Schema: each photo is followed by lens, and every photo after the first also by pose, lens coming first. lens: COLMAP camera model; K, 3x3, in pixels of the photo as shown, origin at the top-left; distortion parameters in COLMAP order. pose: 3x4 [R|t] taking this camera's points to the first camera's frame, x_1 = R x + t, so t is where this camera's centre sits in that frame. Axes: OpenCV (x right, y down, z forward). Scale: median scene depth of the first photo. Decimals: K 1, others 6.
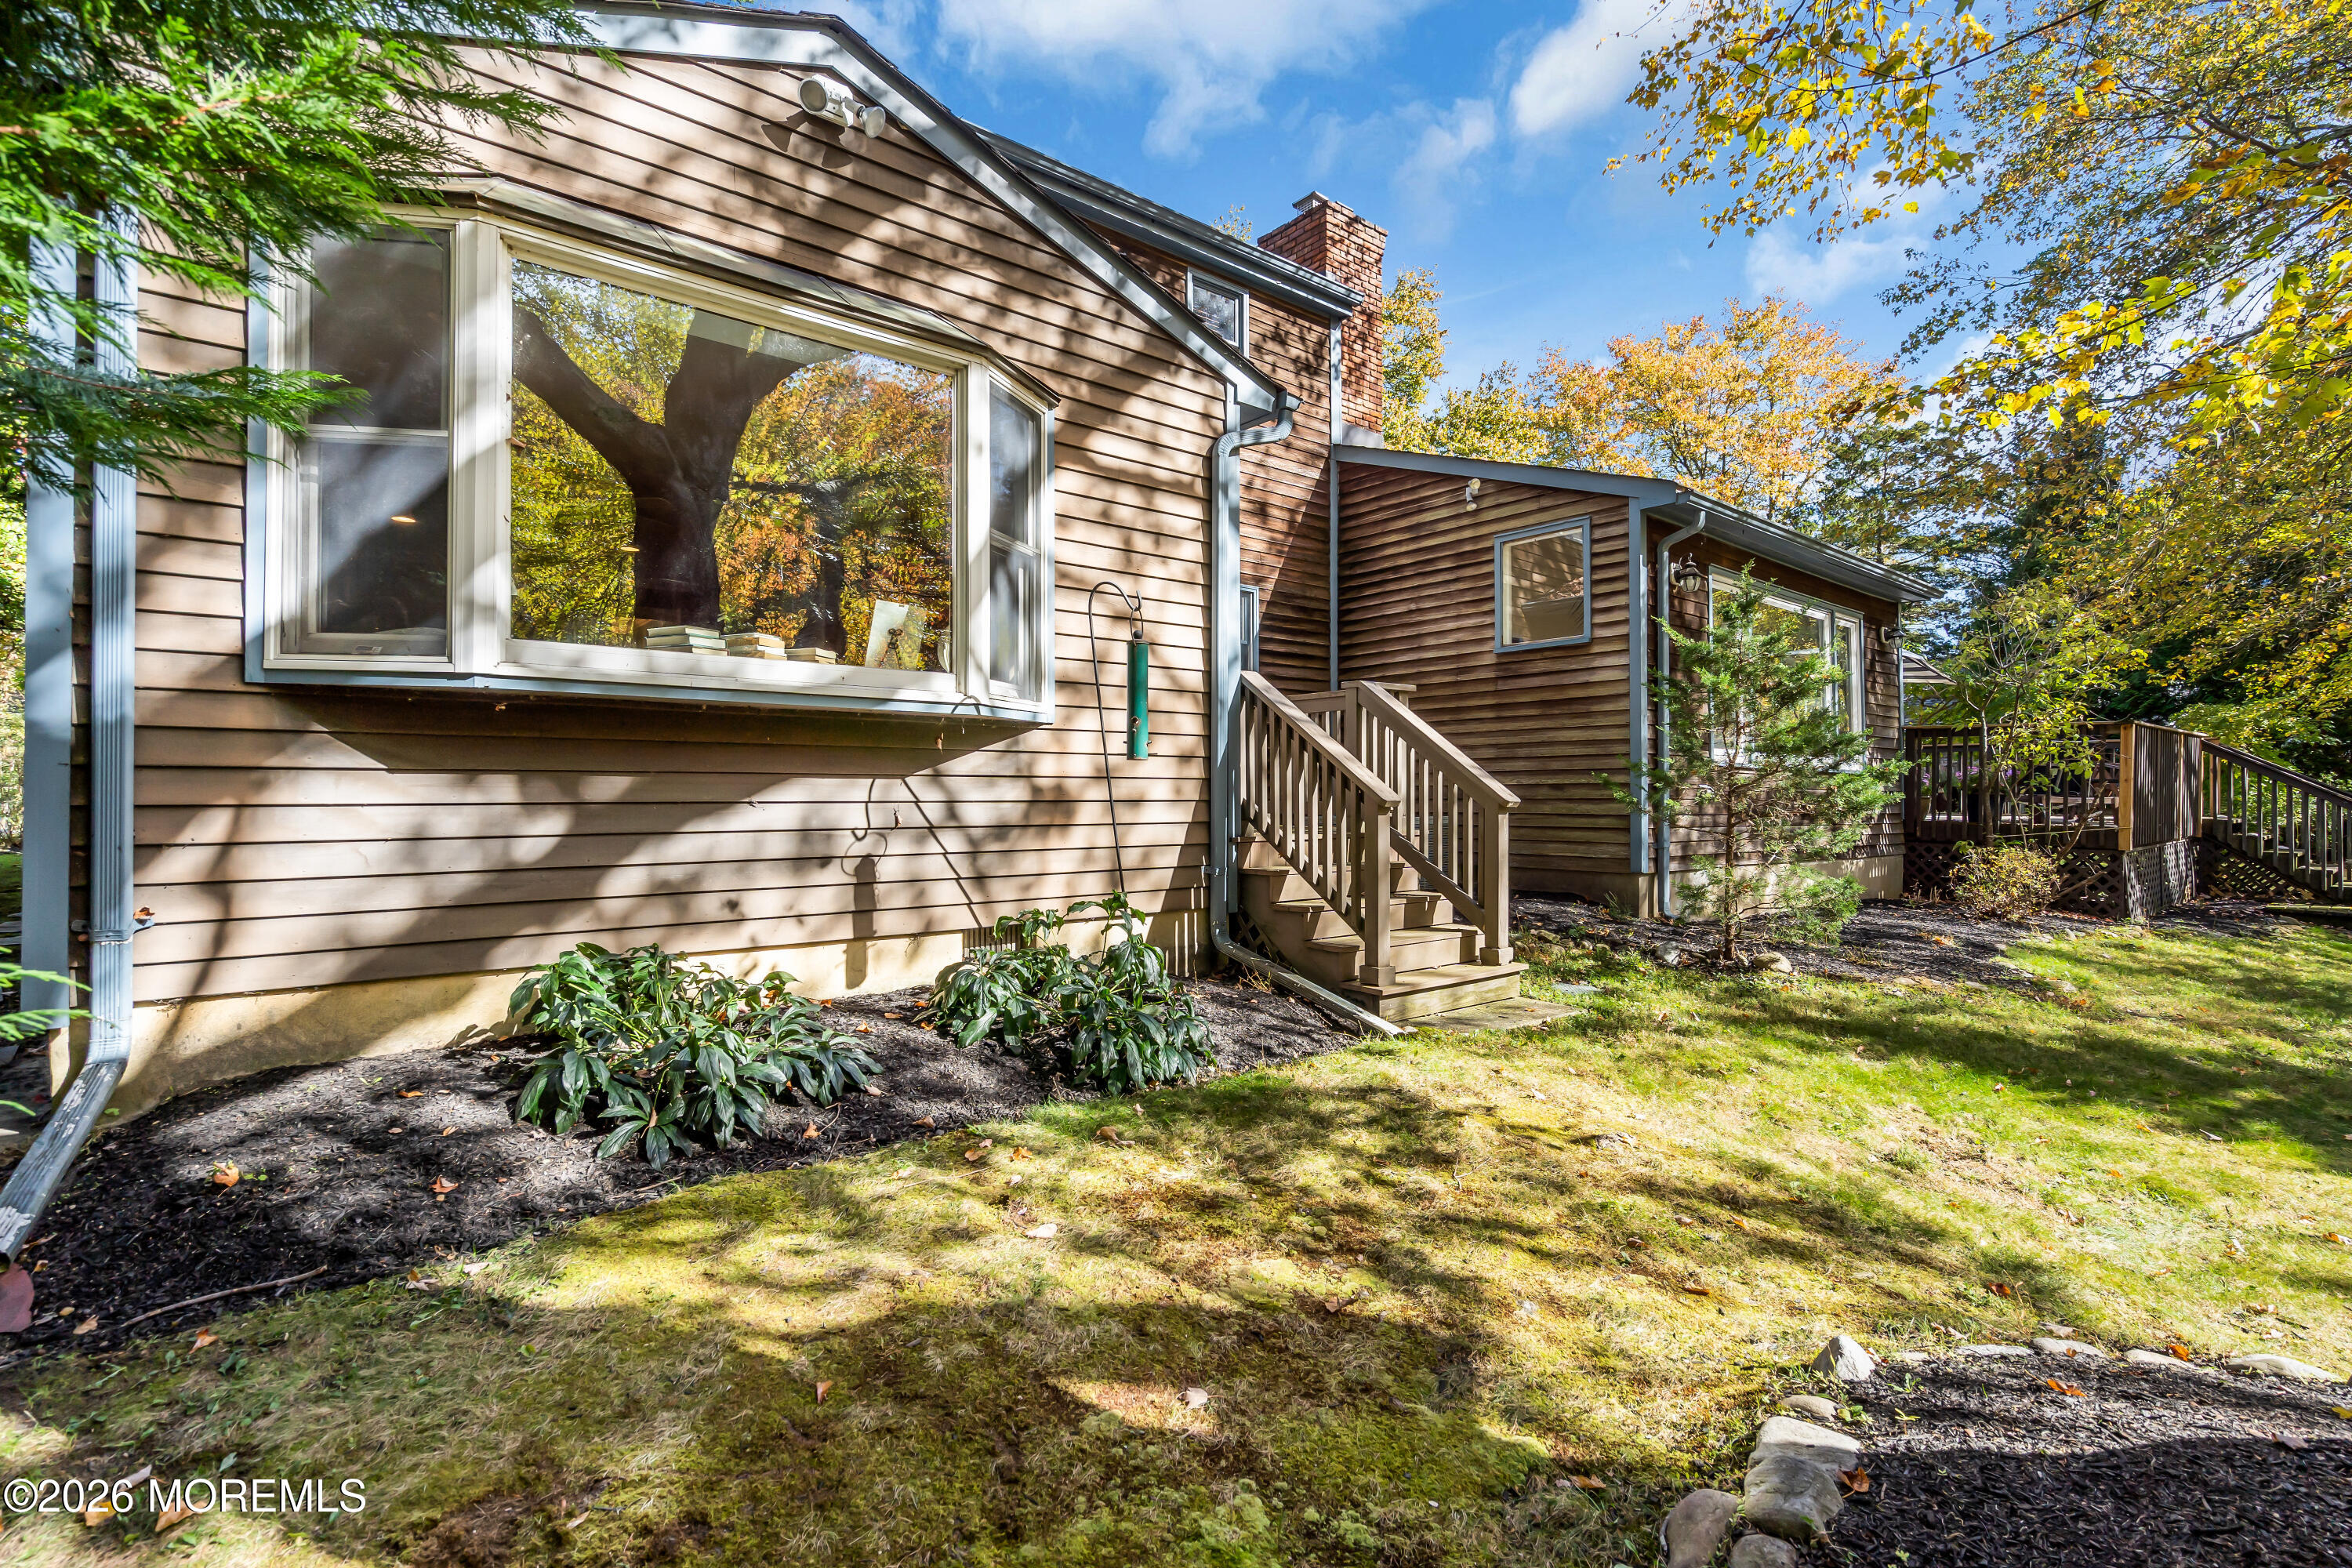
lens RADIAL K [[1064.2, 0, 1182.6], [0, 1064.2, 789.5], [0, 0, 1]] dist [-0.002267, 0.001831]
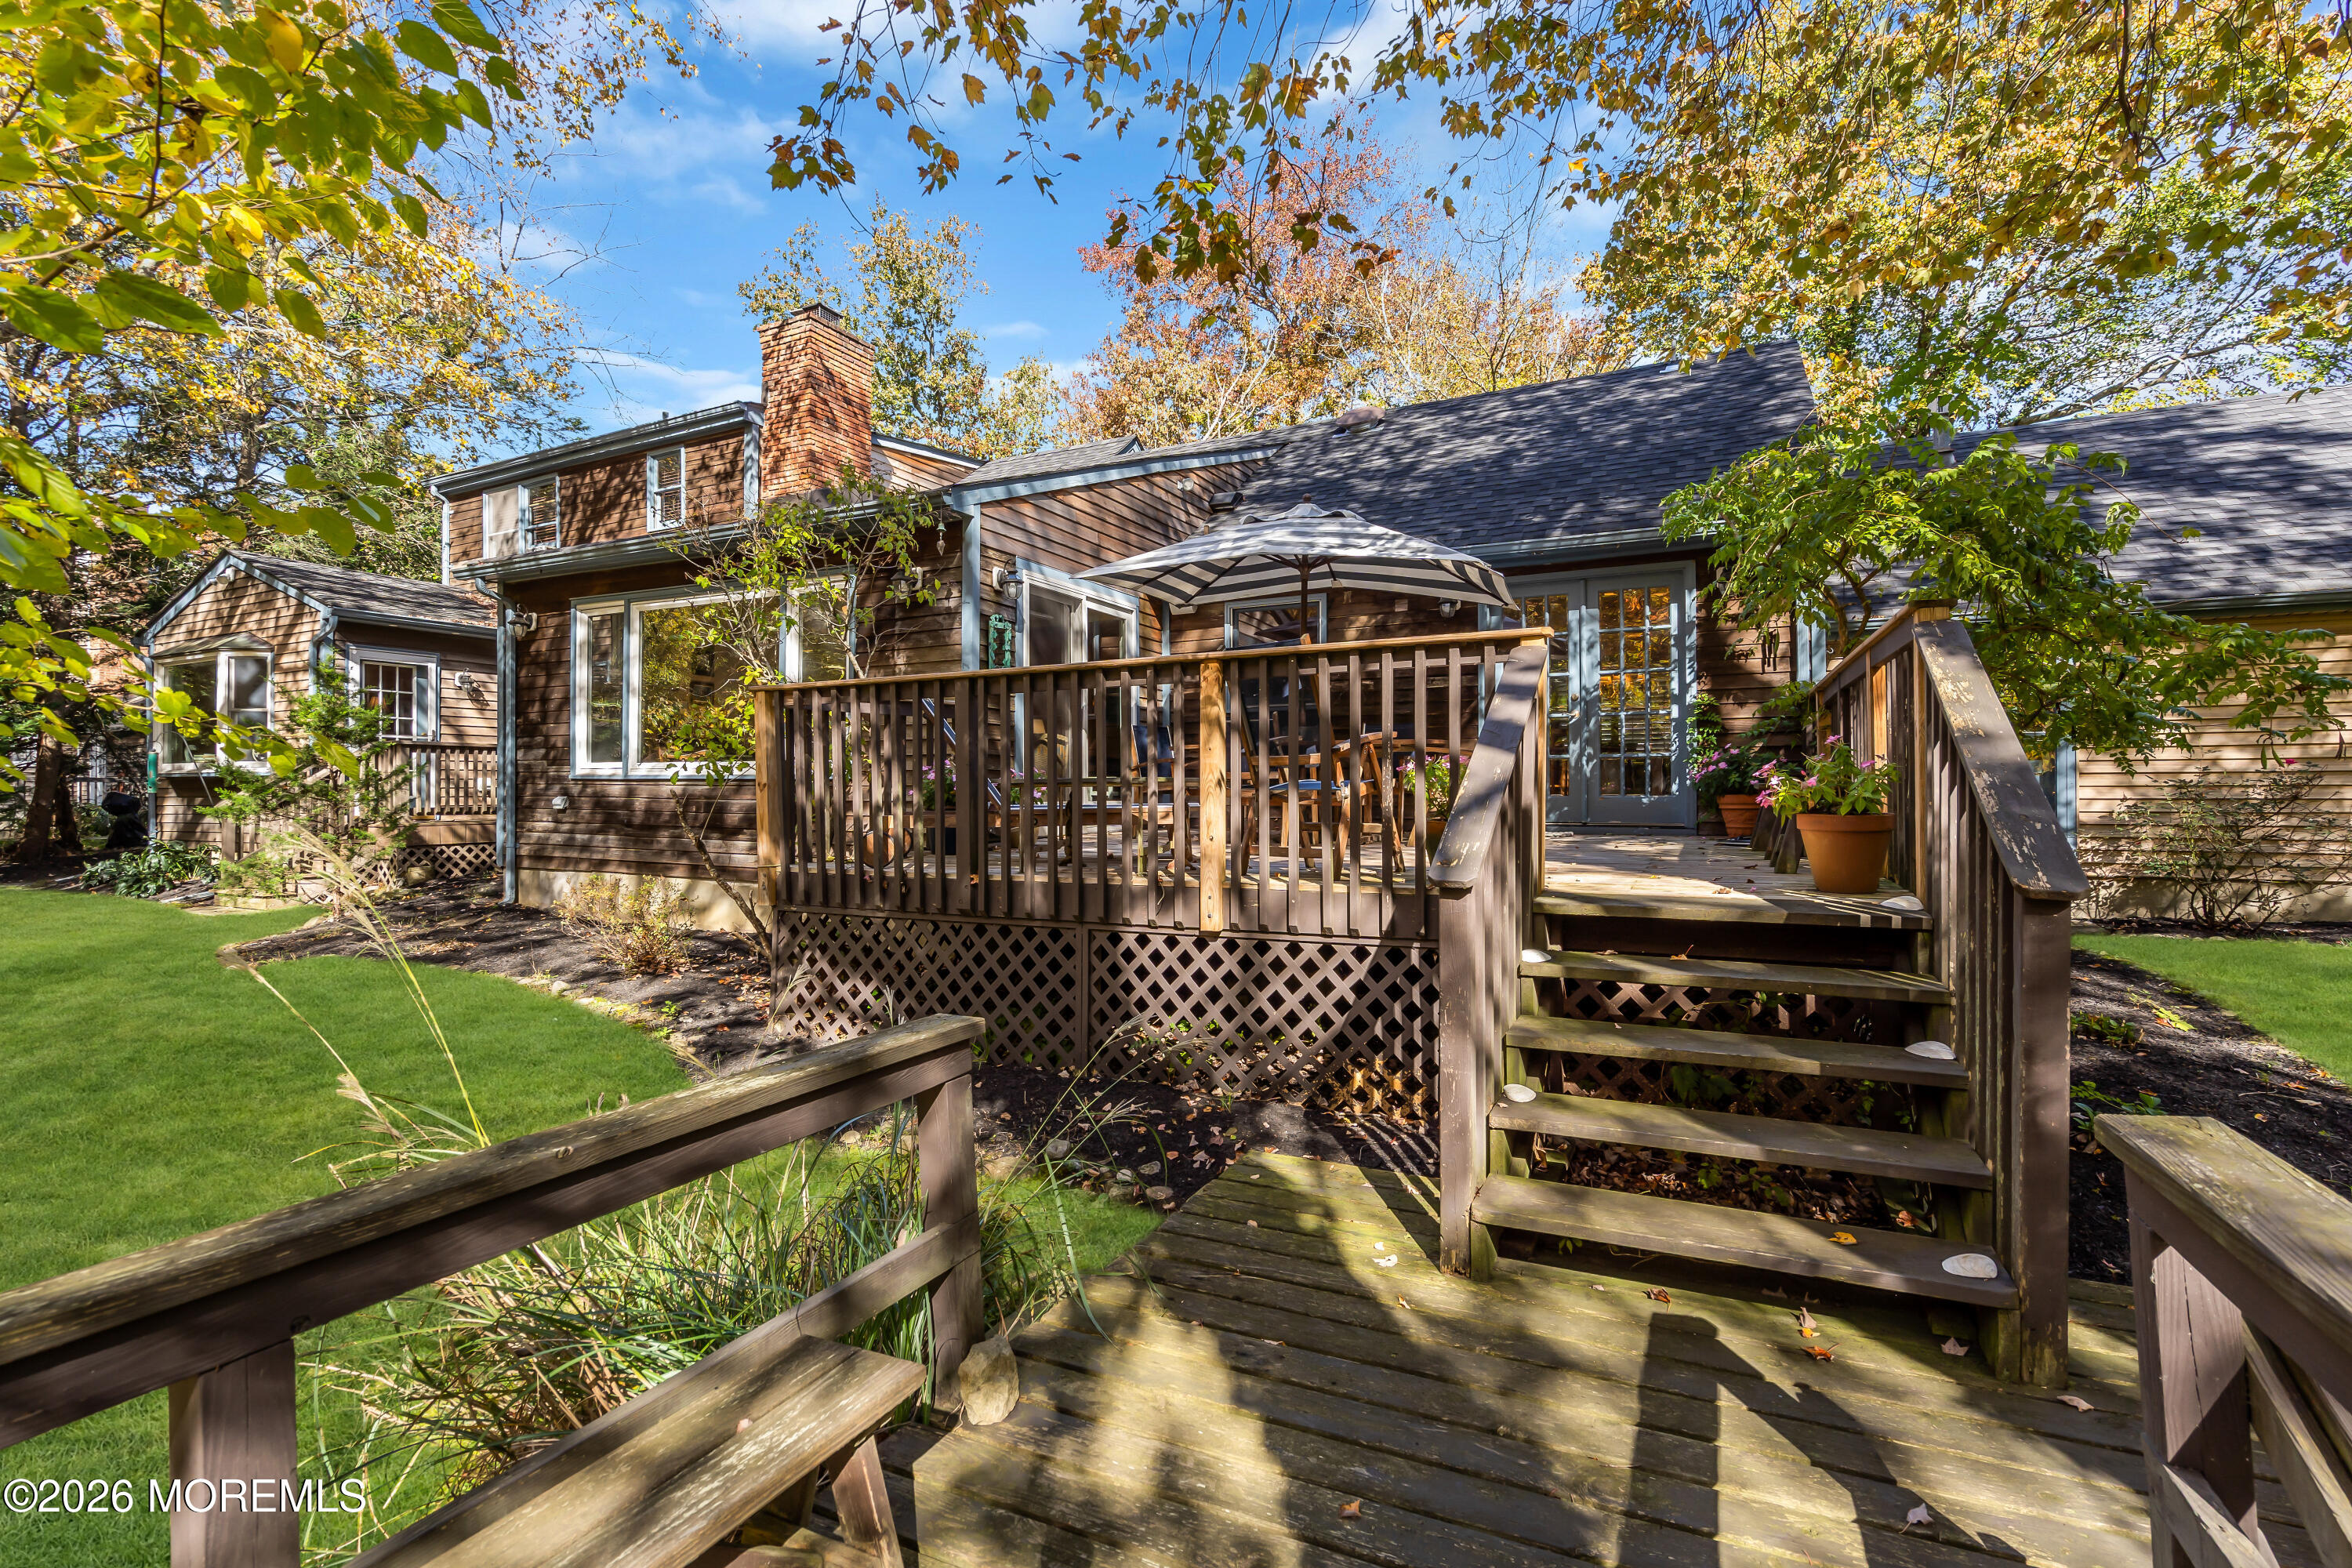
lens RADIAL K [[1064.2, 0, 1162.7], [0, 1064.2, 793.1], [0, 0, 1]] dist [-0.002267, 0.001831]
pose [[0.396731, -0.002226, -0.917932, 2.860170], [0.005742, 0.999984, 0.000057, -0.007659], [0.917917, -0.005294, 0.396738, 1.820354]]
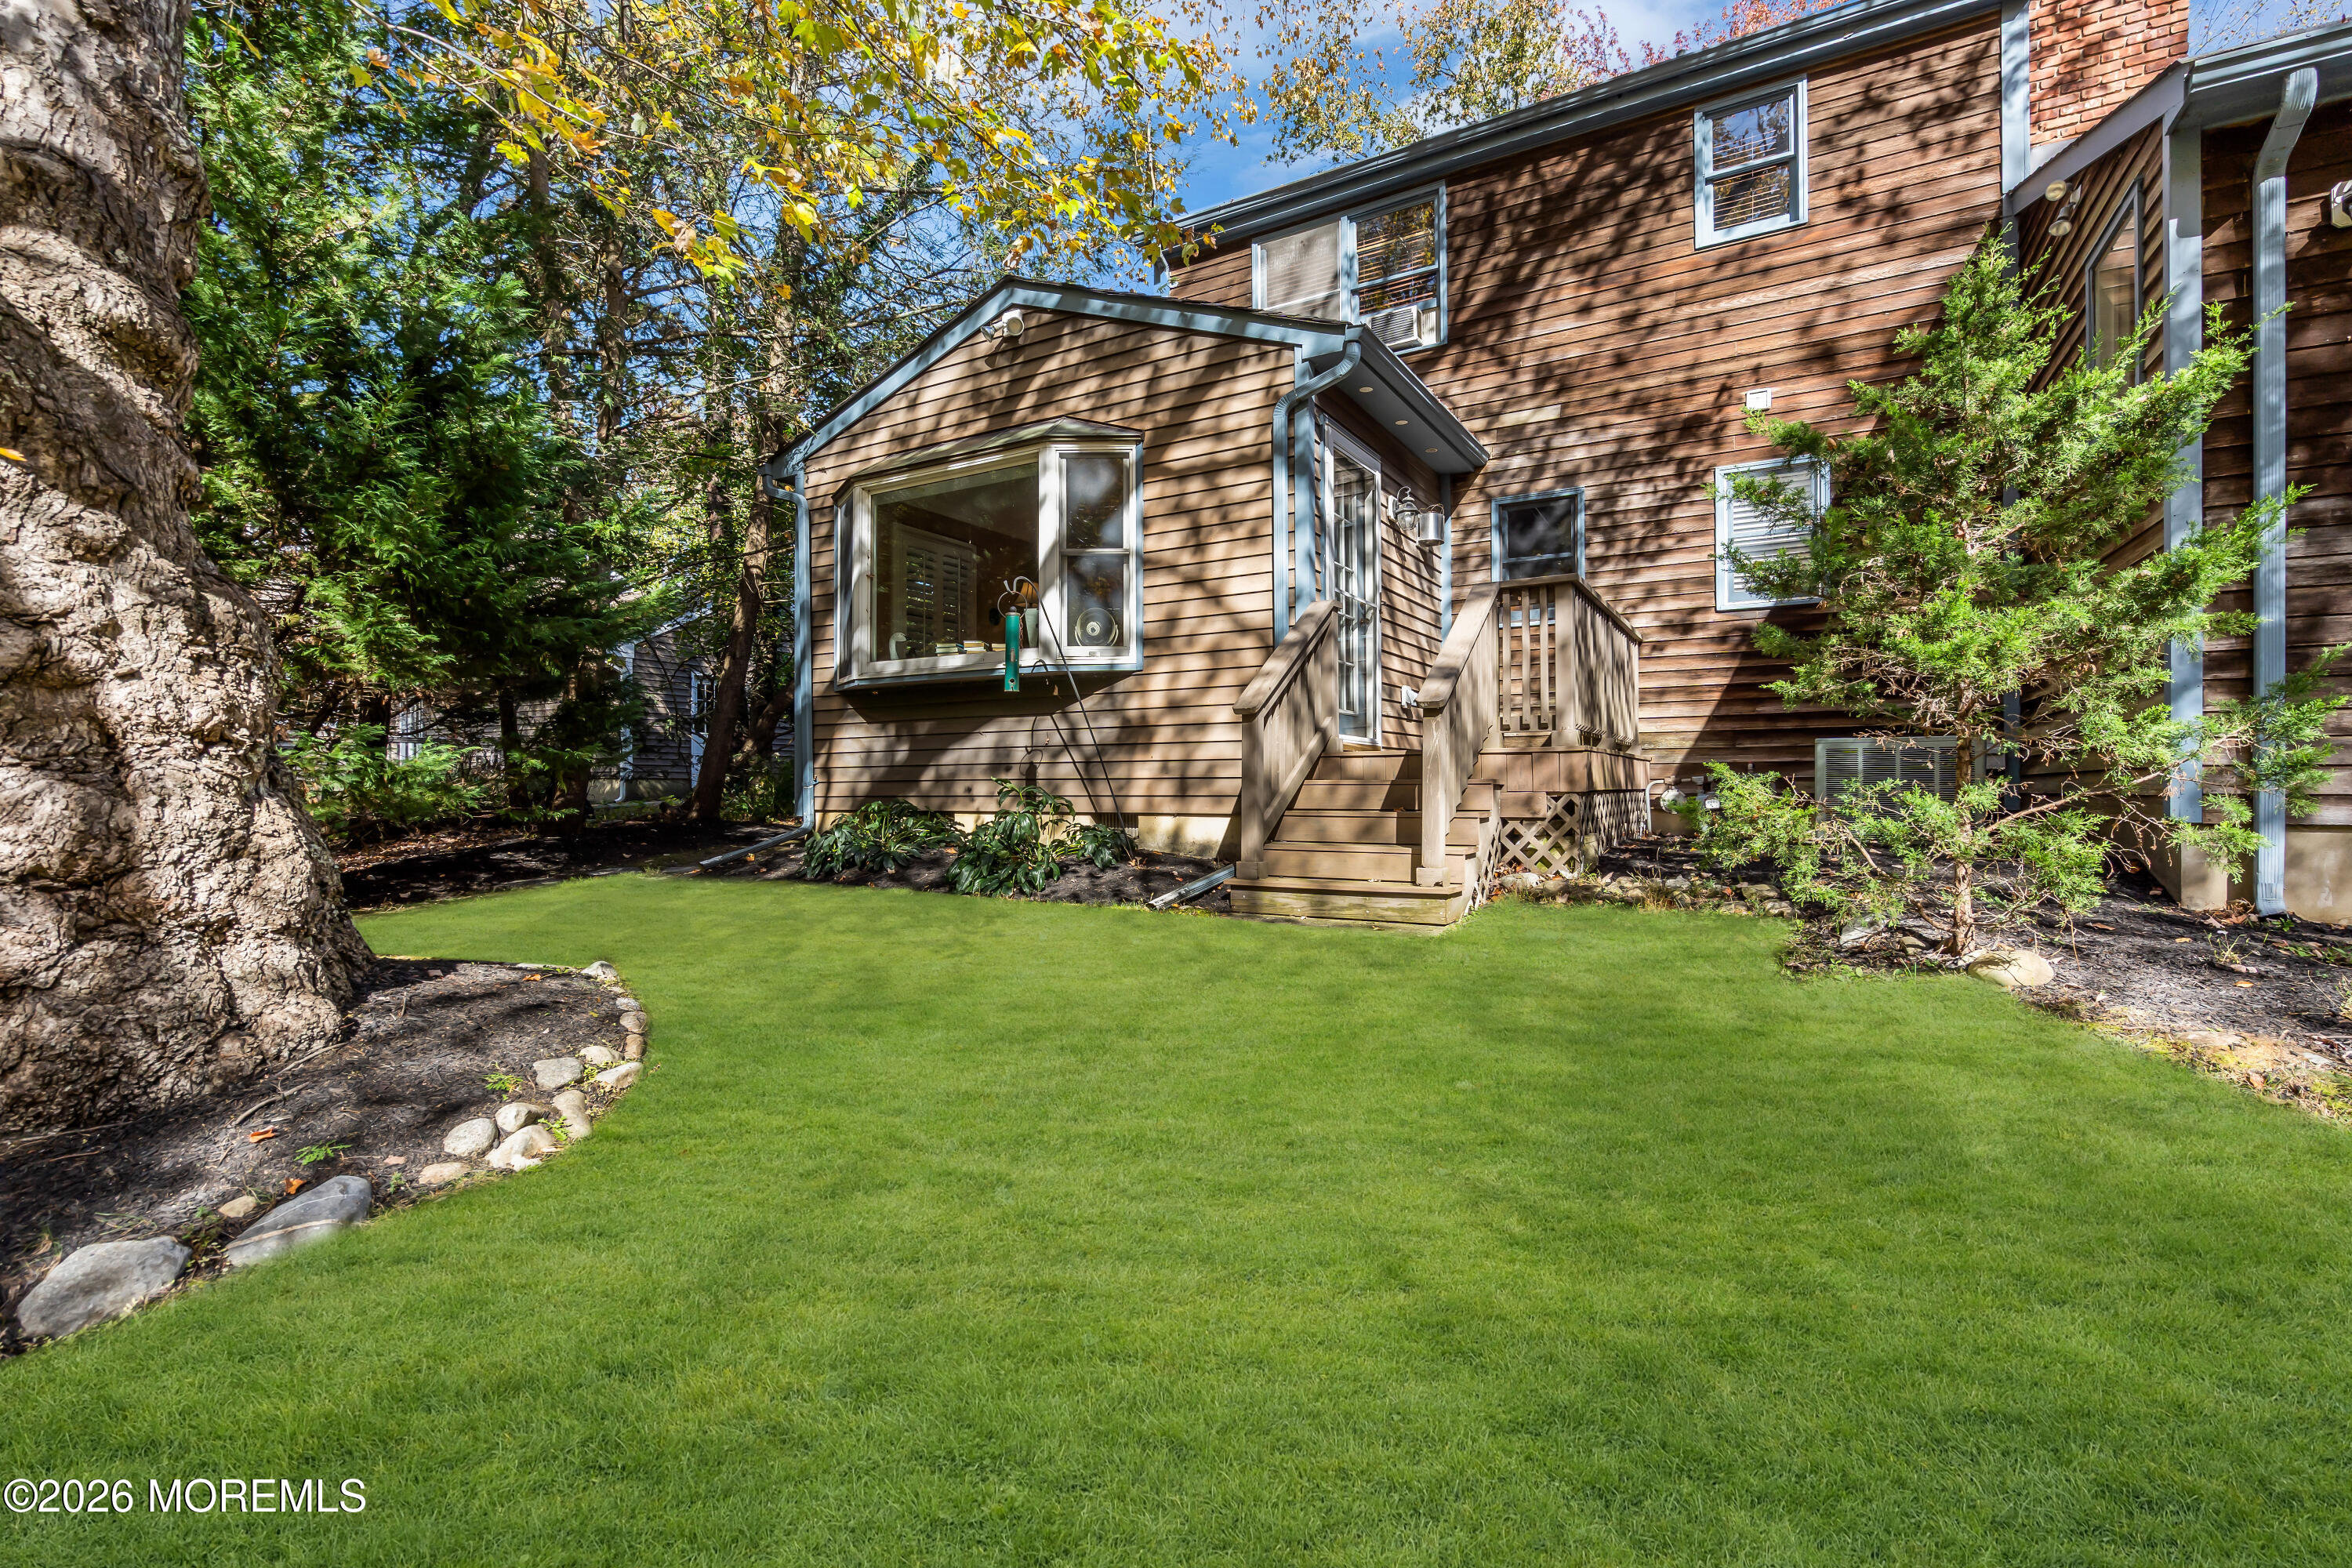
lens RADIAL K [[1064.2, 0, 1177.6], [0, 1064.2, 787.8], [0, 0, 1]] dist [-0.002267, 0.001831]
pose [[0.354068, -0.002367, -0.935217, 1.113414], [0.009527, 0.999954, 0.001076, 0.083314], [0.935171, -0.009291, 0.354074, 0.518110]]
